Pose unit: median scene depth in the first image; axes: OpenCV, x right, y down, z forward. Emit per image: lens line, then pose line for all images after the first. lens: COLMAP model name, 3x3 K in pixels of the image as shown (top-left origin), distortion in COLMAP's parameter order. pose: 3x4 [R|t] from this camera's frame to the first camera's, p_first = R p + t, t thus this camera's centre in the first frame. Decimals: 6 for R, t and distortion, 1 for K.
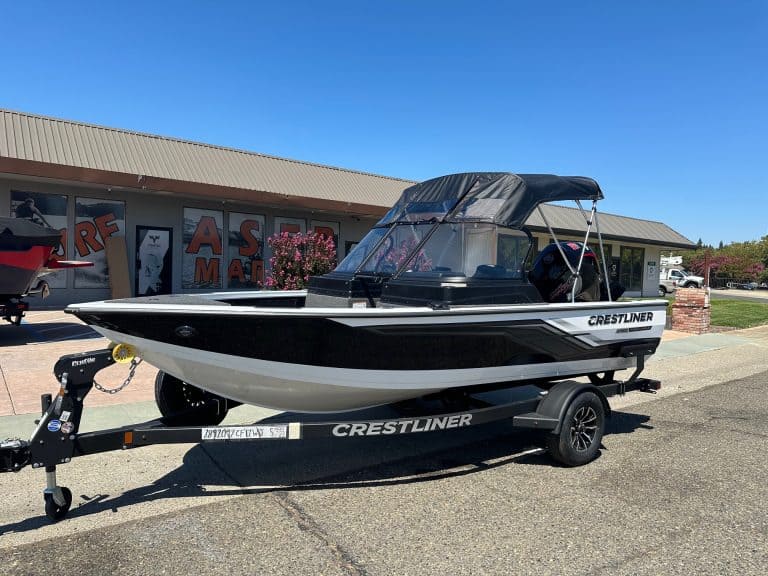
lens RADIAL K [[537.7, 0, 387.0], [0, 537.7, 290.5], [0, 0, 1]] dist [0.047013, -0.058548]
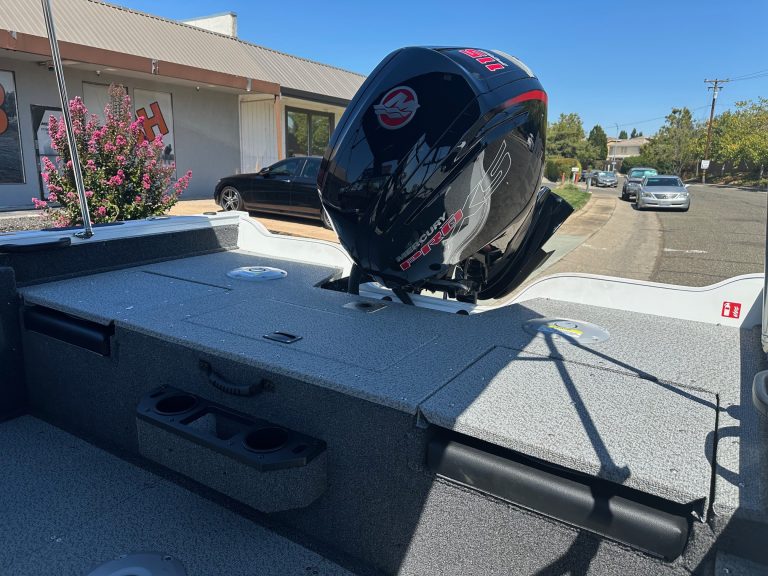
lens RADIAL K [[537.7, 0, 385.6], [0, 537.7, 286.4], [0, 0, 1]] dist [0.047013, -0.058548]
pose [[0.933858, -0.083187, 0.347835, 0.262041], [0.011815, 0.979218, 0.202465, -0.041265], [-0.357449, -0.184964, 0.915434, 1.003607]]
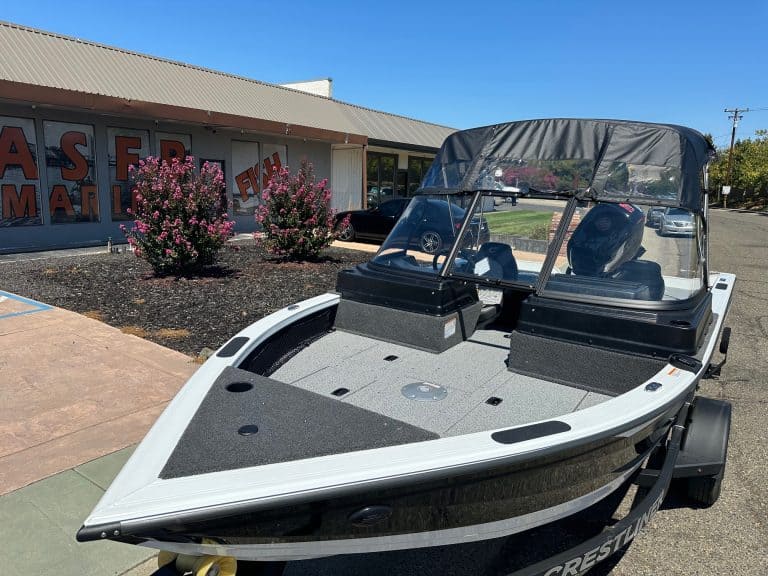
lens RADIAL K [[537.7, 0, 384.2], [0, 537.7, 293.2], [0, 0, 1]] dist [0.047013, -0.058548]
pose [[0.946000, -0.066117, 0.317353, -0.351600], [0.009766, 0.984347, 0.175968, -0.134019], [-0.324020, -0.163367, 0.931838, 0.436450]]
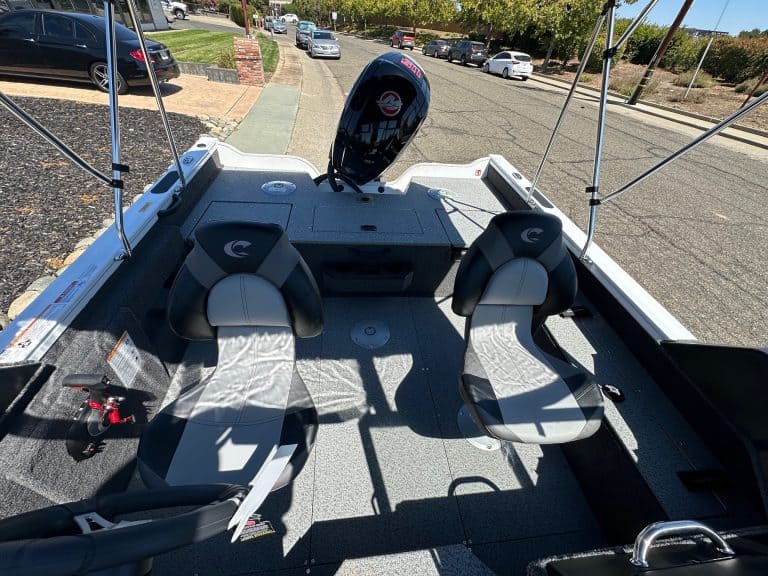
lens RADIAL K [[309.1, 0, 381.6], [0, 309.1, 287.2], [0, 0, 1]] dist [-0.001874, 0.001019]
pose [[0.529658, -0.540642, 0.653582, 0.030697], [-0.035402, 0.755779, 0.653869, -0.150270], [-0.847472, -0.369465, 0.381164, 1.092063]]
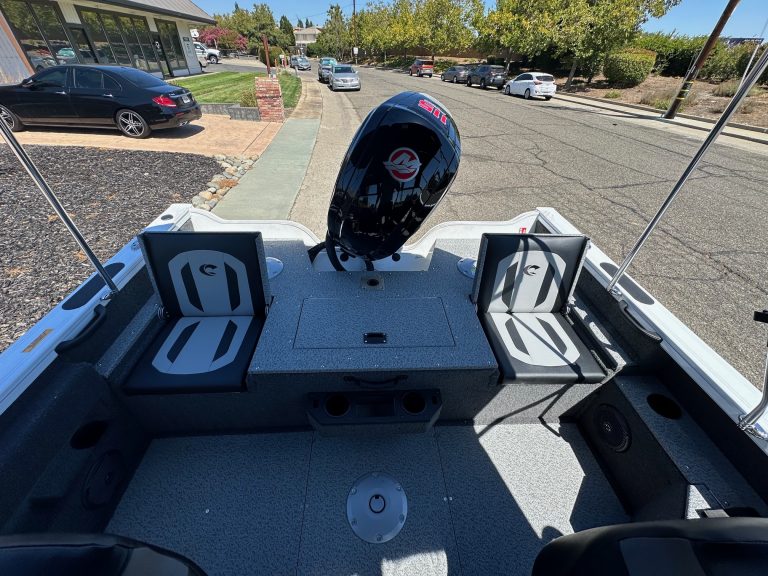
lens RADIAL K [[309.1, 0, 382.3], [0, 309.1, 286.9], [0, 0, 1]] dist [-0.001874, 0.001019]
pose [[0.569428, -0.506829, 0.647206, 0.164088], [0.019629, 0.795475, 0.605669, -0.149733], [-0.821807, -0.332181, 0.462914, 1.164890]]
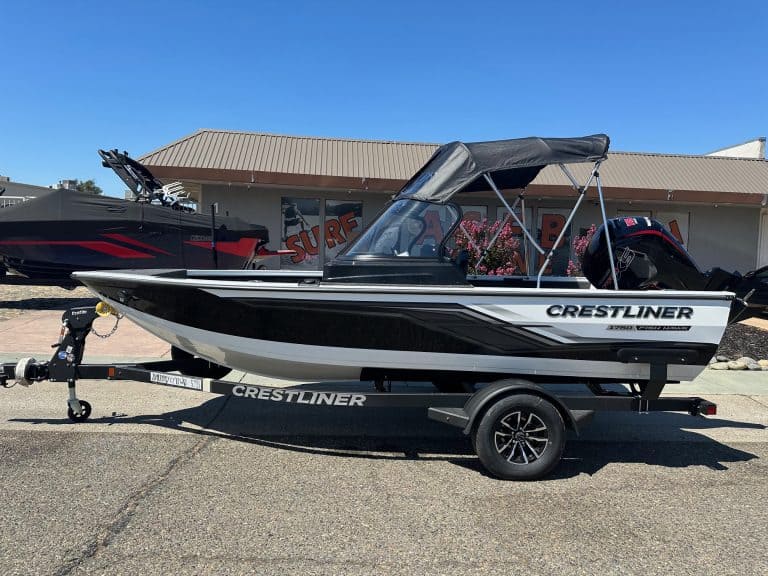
lens RADIAL K [[537.7, 0, 387.5], [0, 537.7, 285.1], [0, 0, 1]] dist [0.047013, -0.058548]
pose [[0.833542, 0.027505, -0.551770, 0.635482], [-0.026966, 0.999595, 0.009090, 0.016860], [0.551797, 0.007302, 0.833946, 0.183968]]
